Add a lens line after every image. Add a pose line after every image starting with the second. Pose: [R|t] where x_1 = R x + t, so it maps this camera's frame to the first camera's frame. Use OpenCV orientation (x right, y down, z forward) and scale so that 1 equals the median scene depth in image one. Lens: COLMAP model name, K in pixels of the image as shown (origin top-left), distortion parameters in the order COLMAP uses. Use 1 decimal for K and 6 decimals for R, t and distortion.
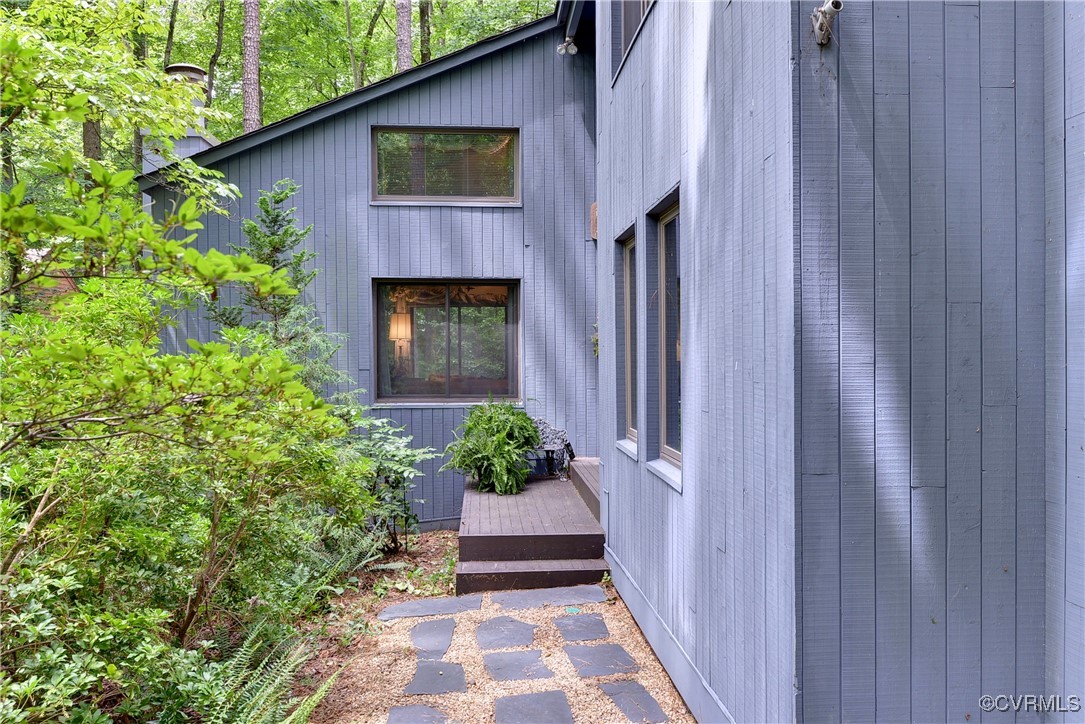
lens RADIAL K [[800.2, 0, 542.5], [0, 800.2, 362.0], [0, 0, 1]] dist [0.000746, 0.000044]
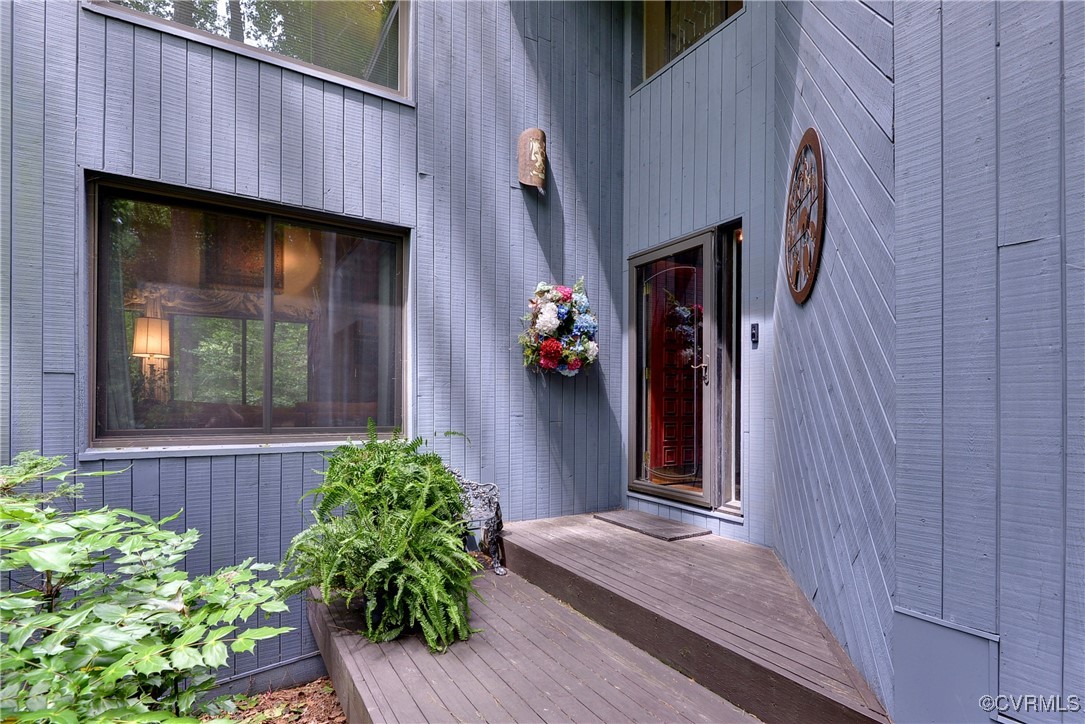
lens RADIAL K [[526.6, 0, 542.5], [0, 526.6, 400.3], [0, 0, 1]] dist [-0.002732, -0.000841]
pose [[0.890758, 0.008746, 0.454394, -0.116007], [0.000048, 0.999813, -0.019337, 0.029831], [-0.454478, 0.017246, 0.890591, 0.617737]]
